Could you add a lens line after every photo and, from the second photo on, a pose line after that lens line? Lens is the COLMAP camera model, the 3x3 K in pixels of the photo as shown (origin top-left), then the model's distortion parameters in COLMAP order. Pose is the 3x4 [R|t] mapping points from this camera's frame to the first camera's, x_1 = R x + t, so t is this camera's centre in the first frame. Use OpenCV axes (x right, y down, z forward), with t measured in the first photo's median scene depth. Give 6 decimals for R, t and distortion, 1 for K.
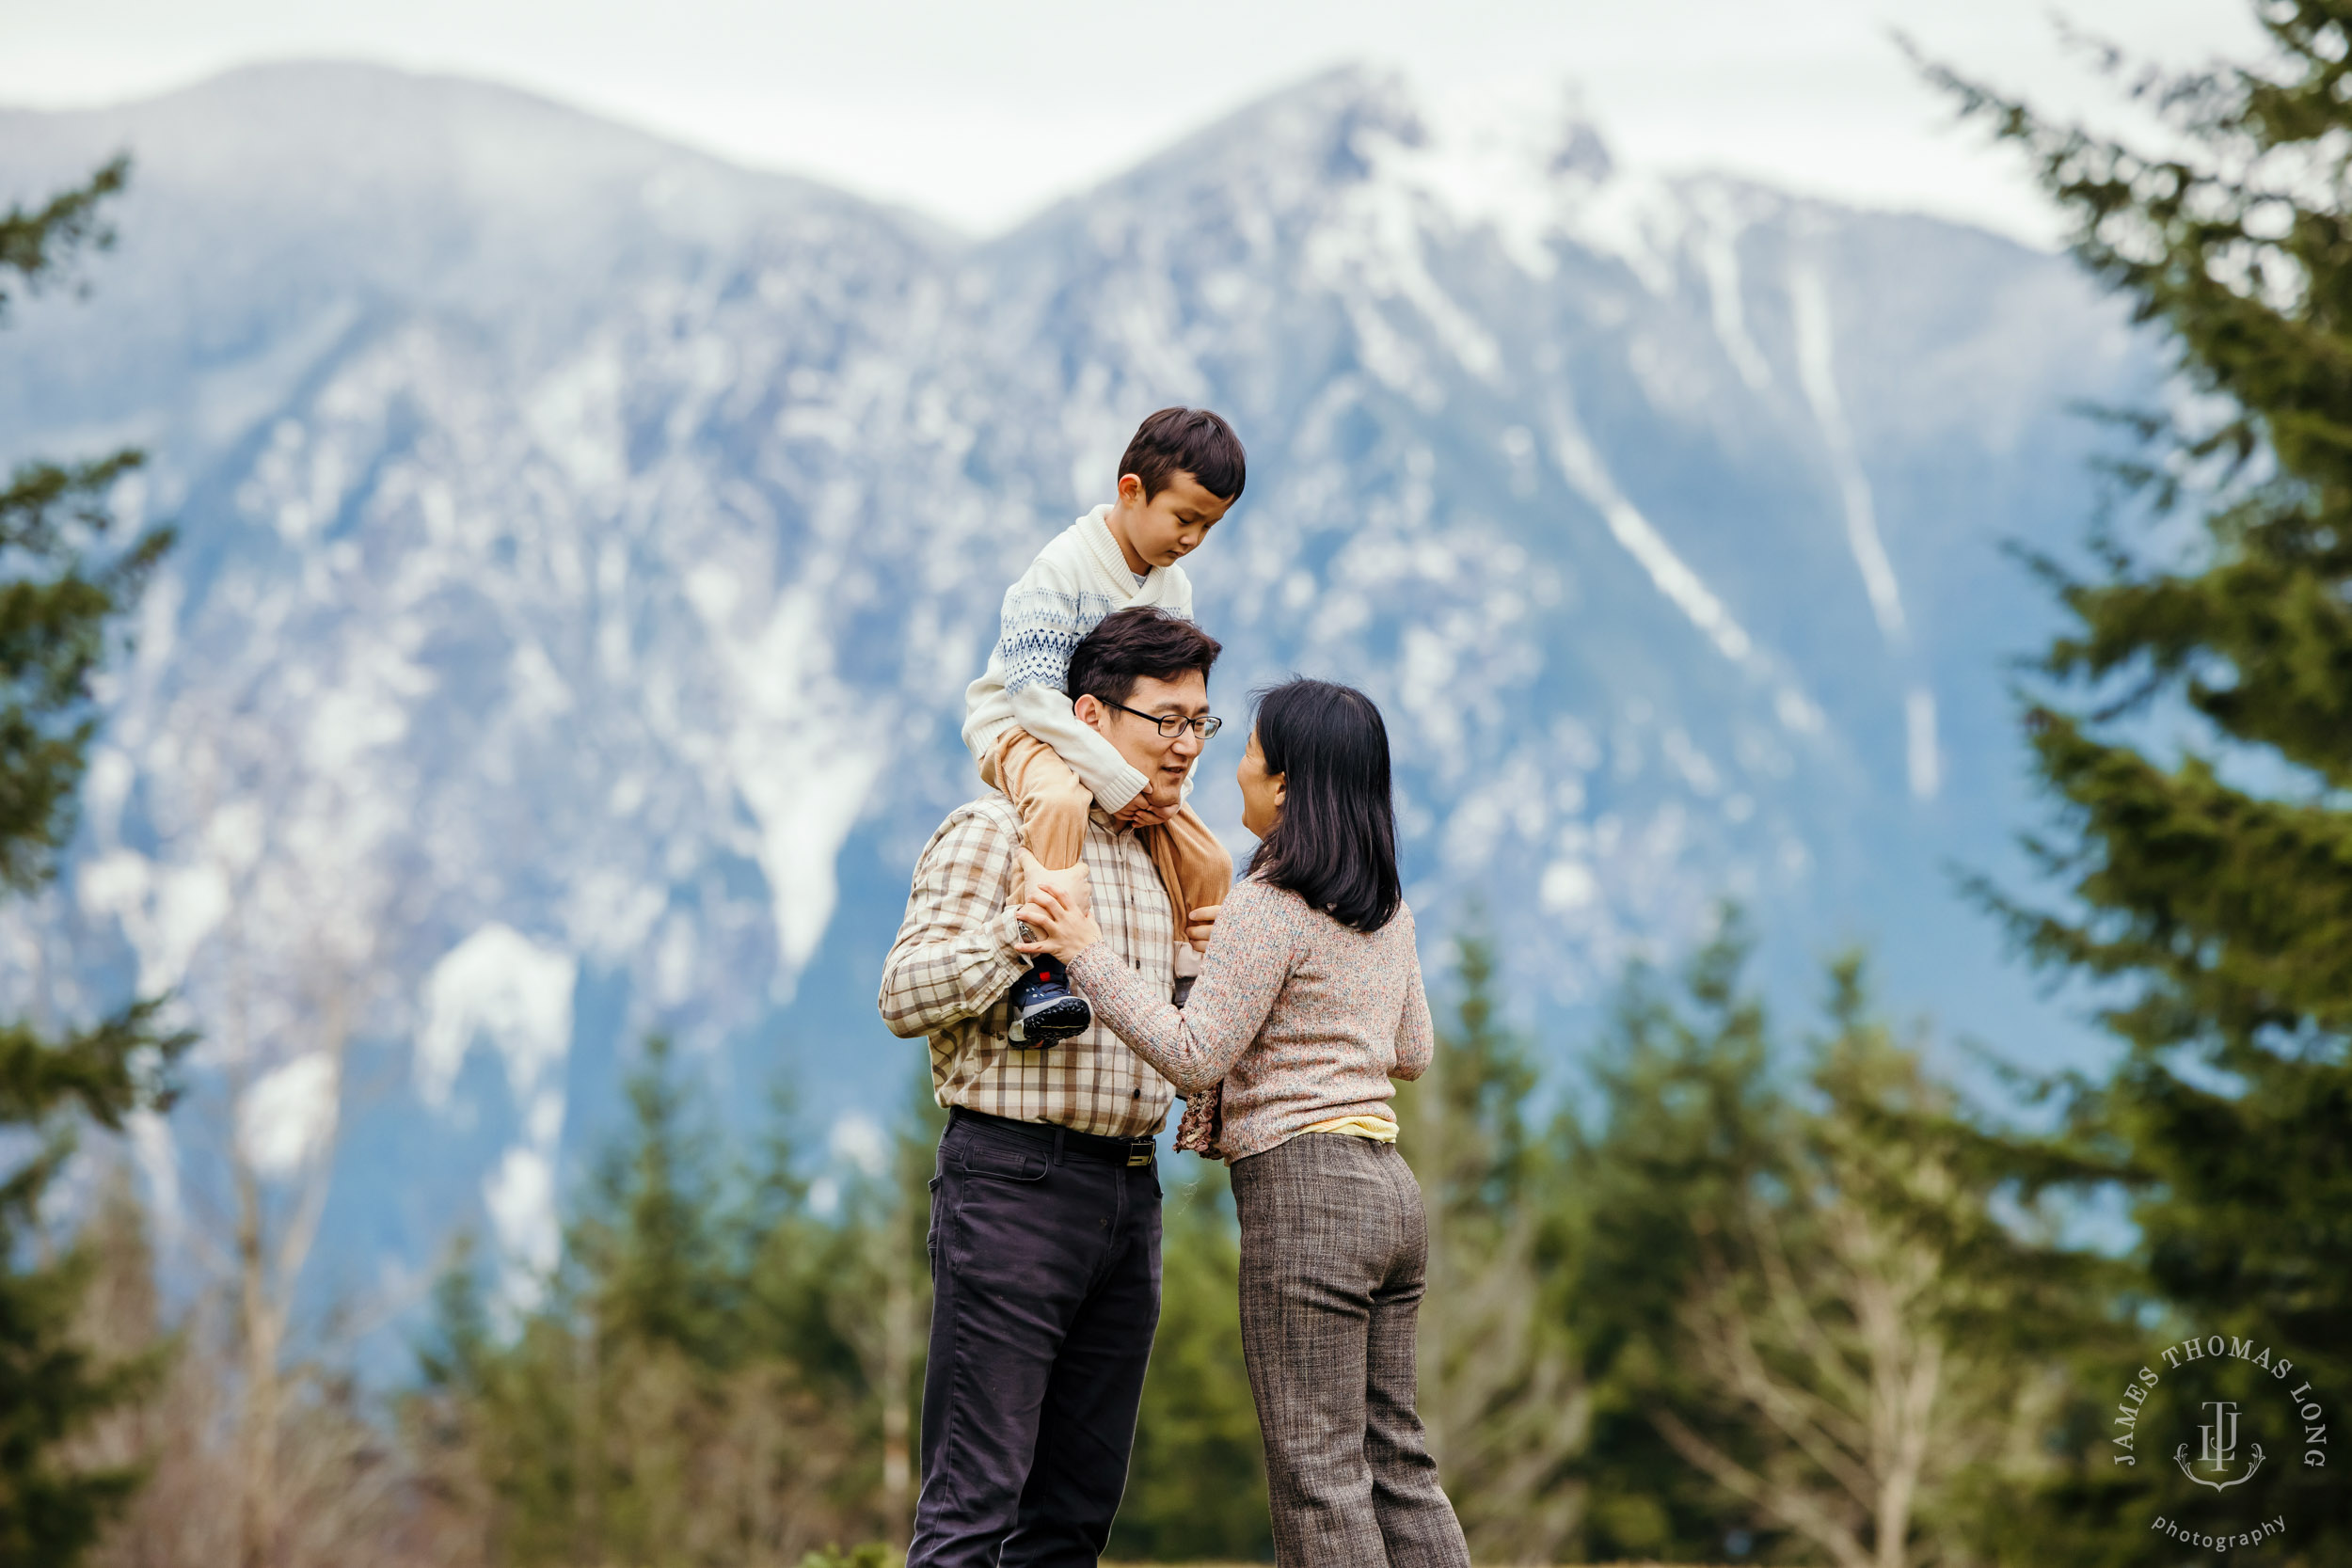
lens RADIAL K [[10255.5, 0, 1161.1], [0, 10255.5, 779.2], [0, 0, 1]] dist [0.864102, 0.000000]
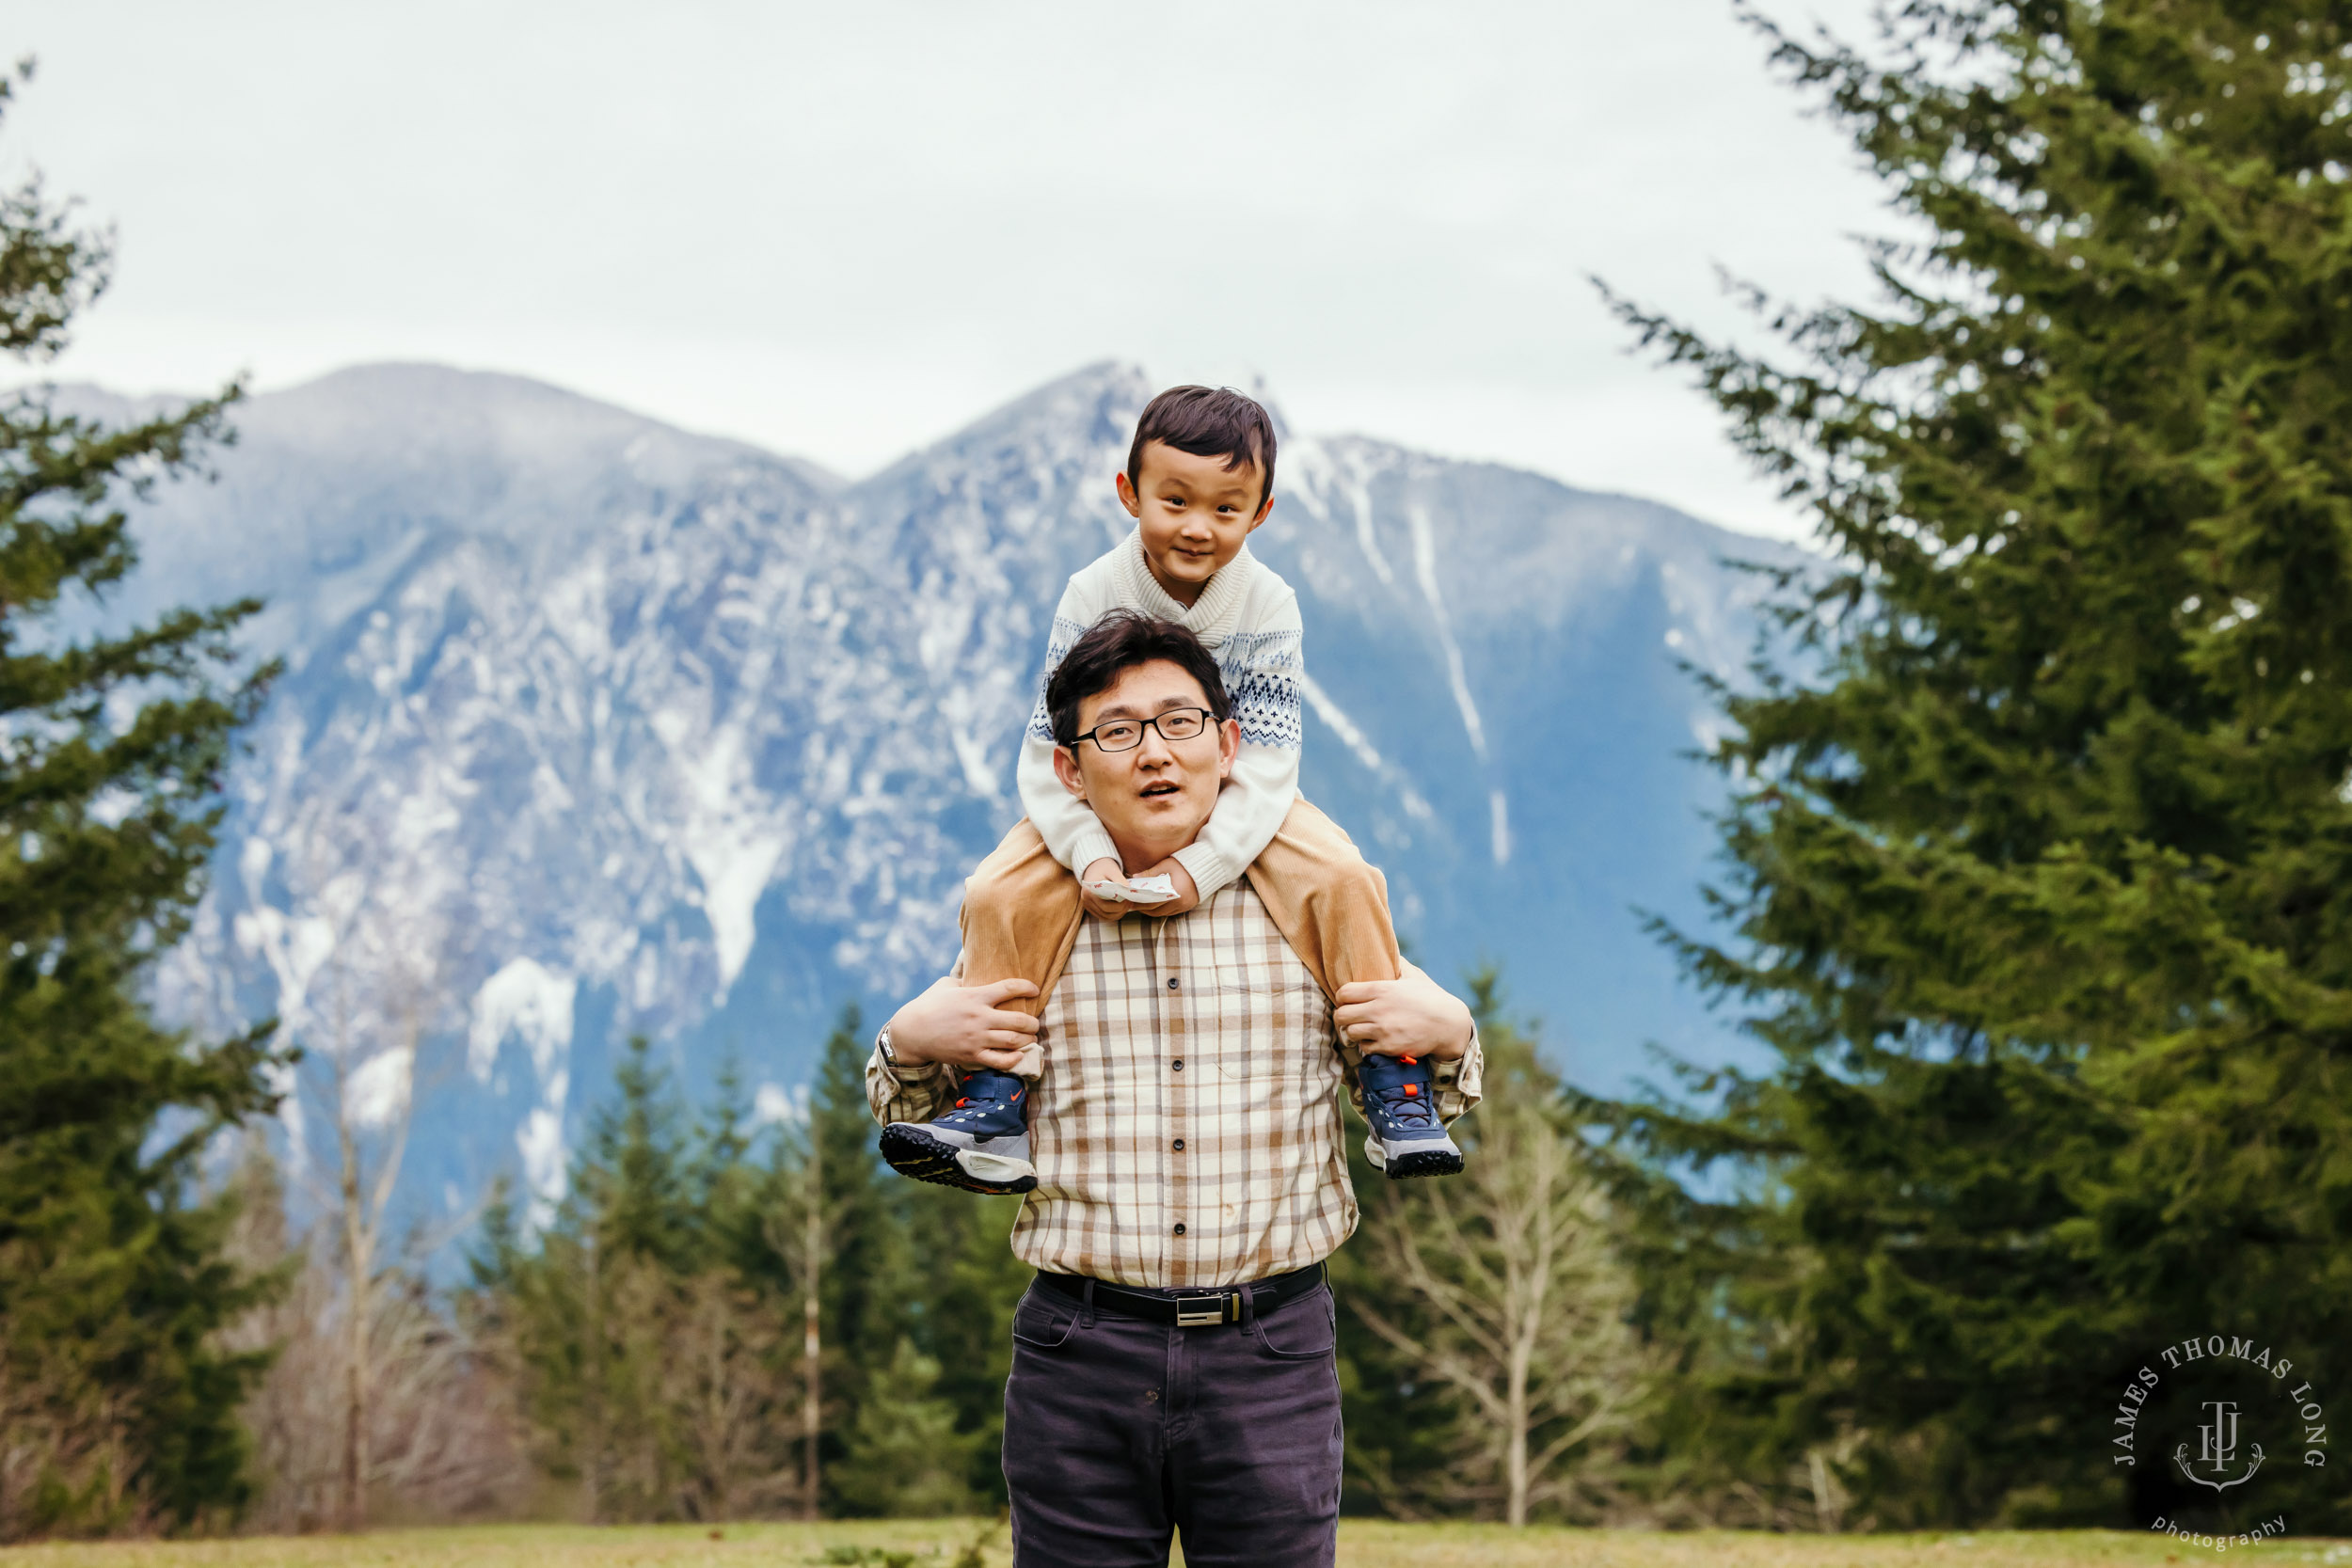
lens RADIAL K [[8855.2, 0, 1223.1], [0, 8855.2, 814.3], [0, 0, 1]] dist [0.588477, 0.000000]
pose [[0.999919, -0.004201, 0.011994, 0.019071], [0.004242, 0.999985, -0.003398, -0.001091], [-0.011979, 0.003449, 0.999922, -0.253133]]
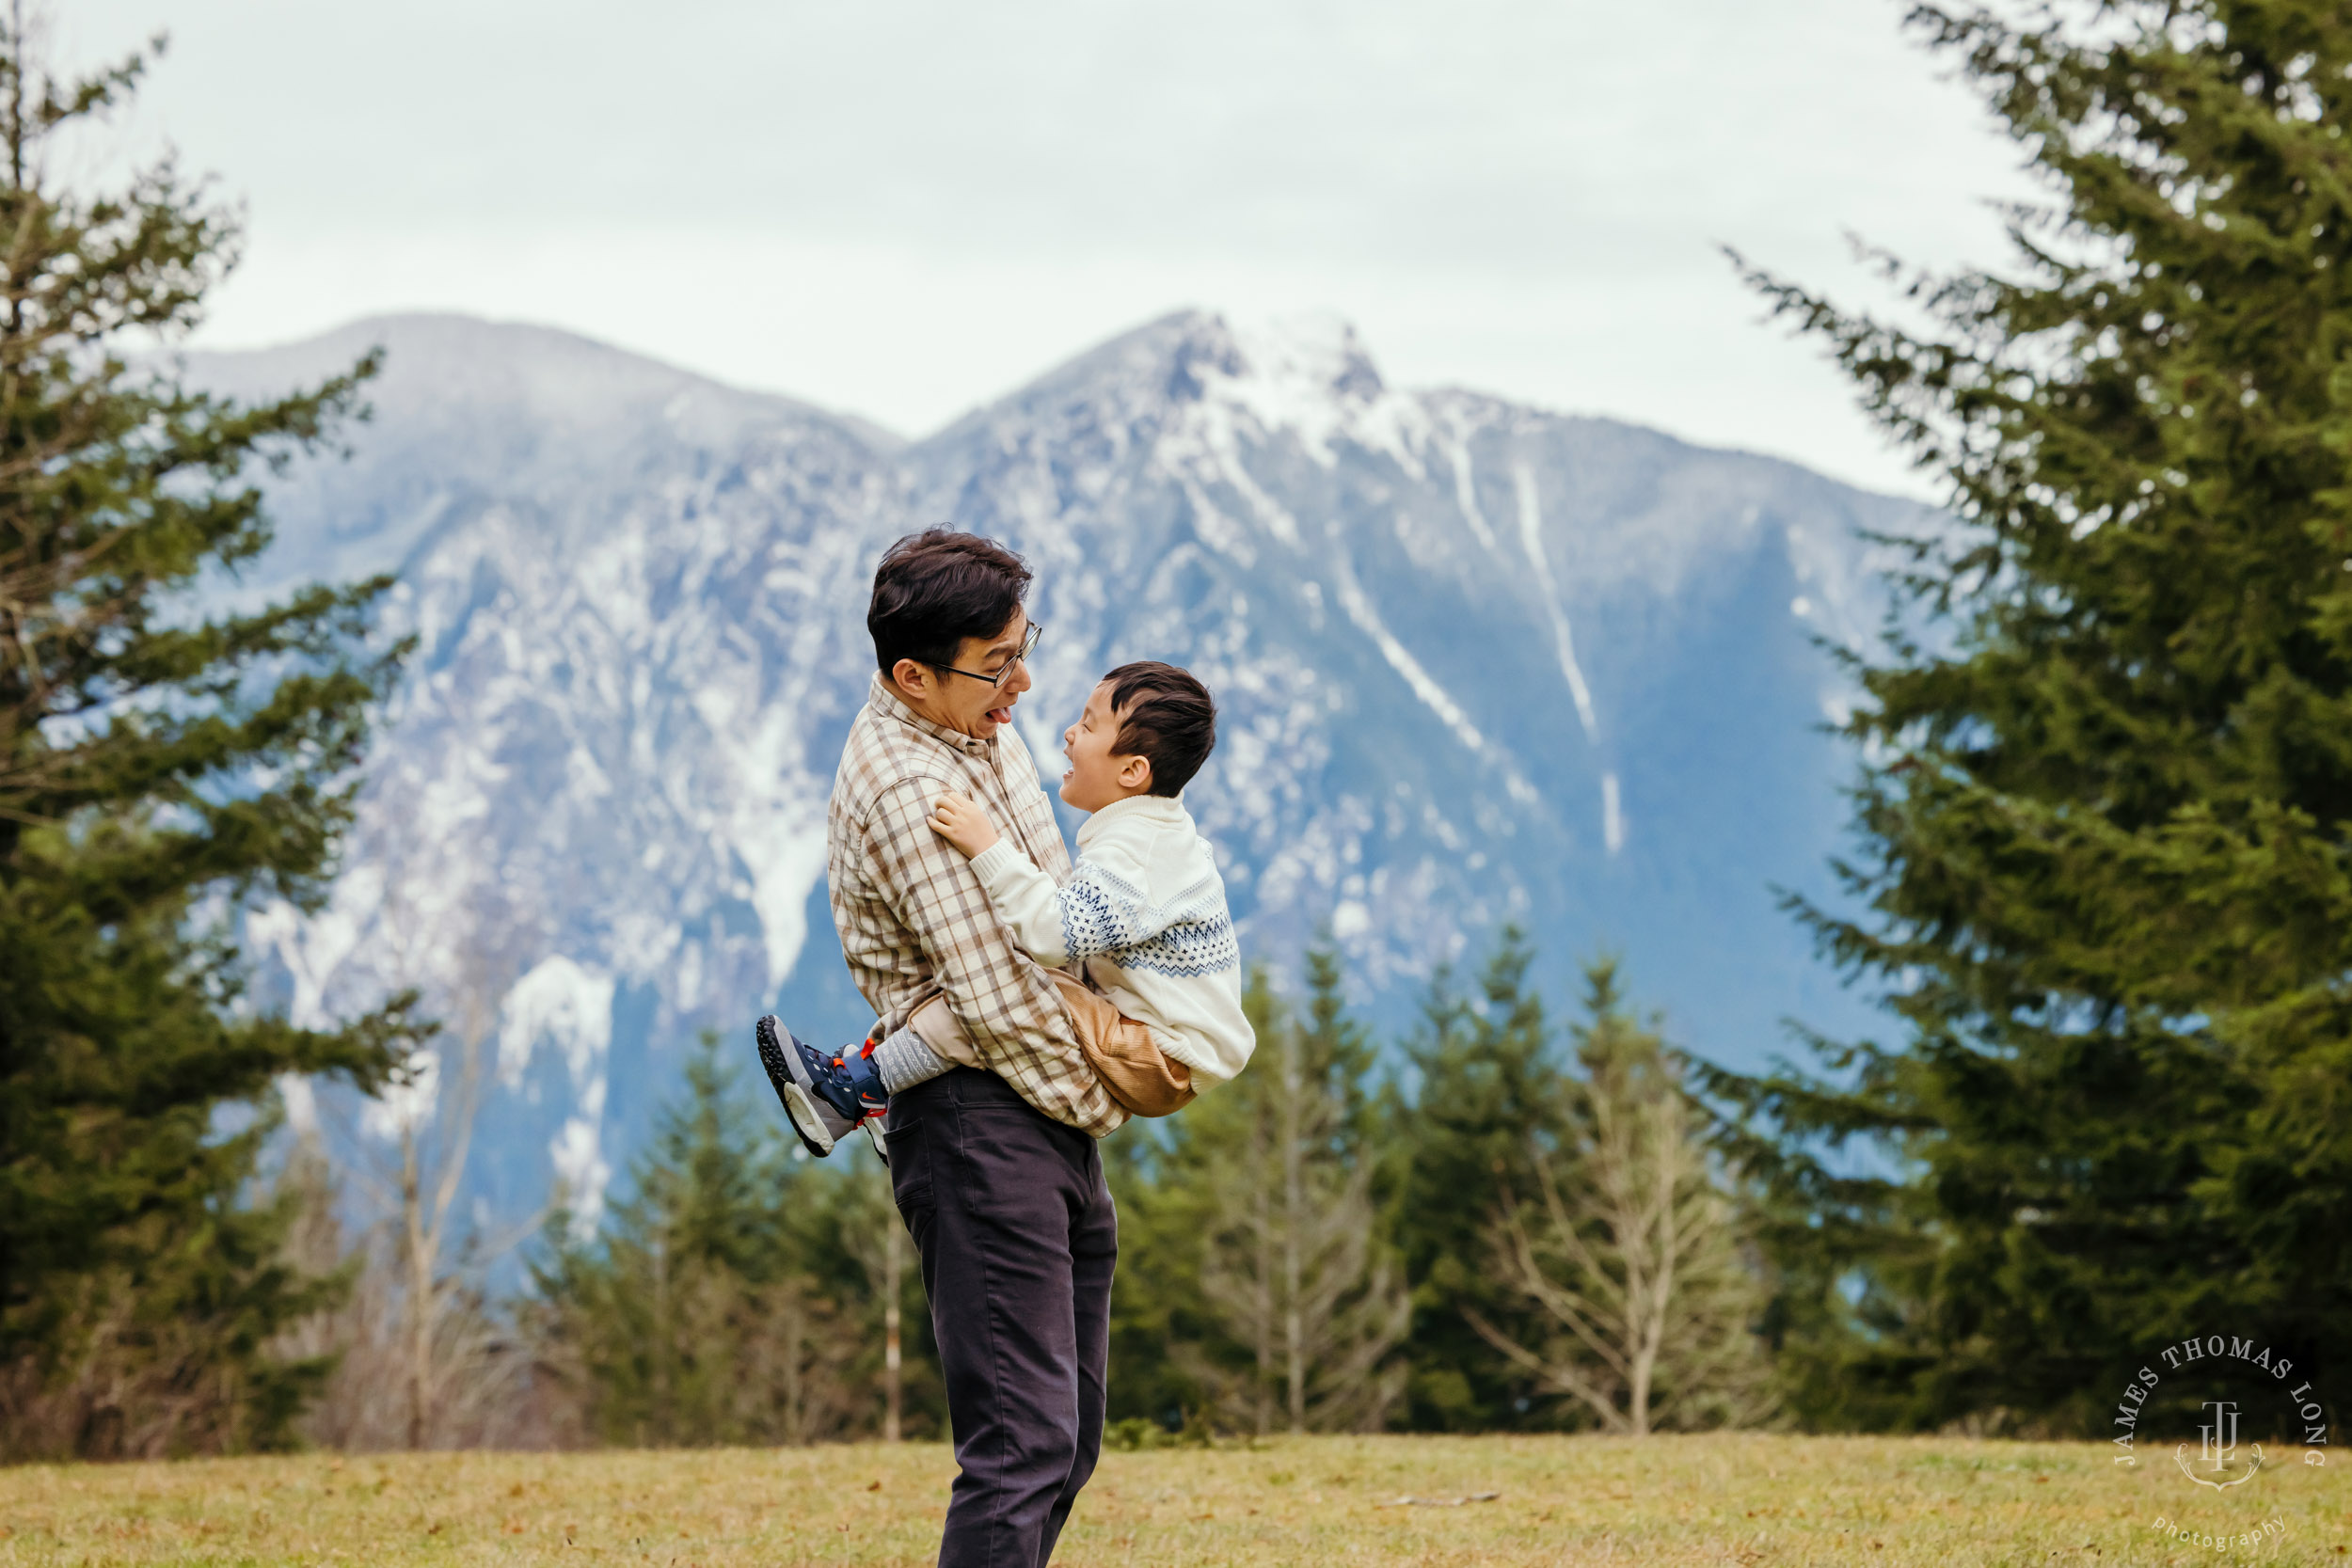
lens RADIAL K [[8171.8, 0, 1200.9], [0, 8171.8, 781.6], [0, 0, 1]] dist [0.765579, 0.000000]
pose [[0.999909, -0.006728, -0.011664, 0.031840], [0.006697, 0.999974, -0.002651, -0.004846], [0.011682, 0.002572, 0.999928, -0.073480]]
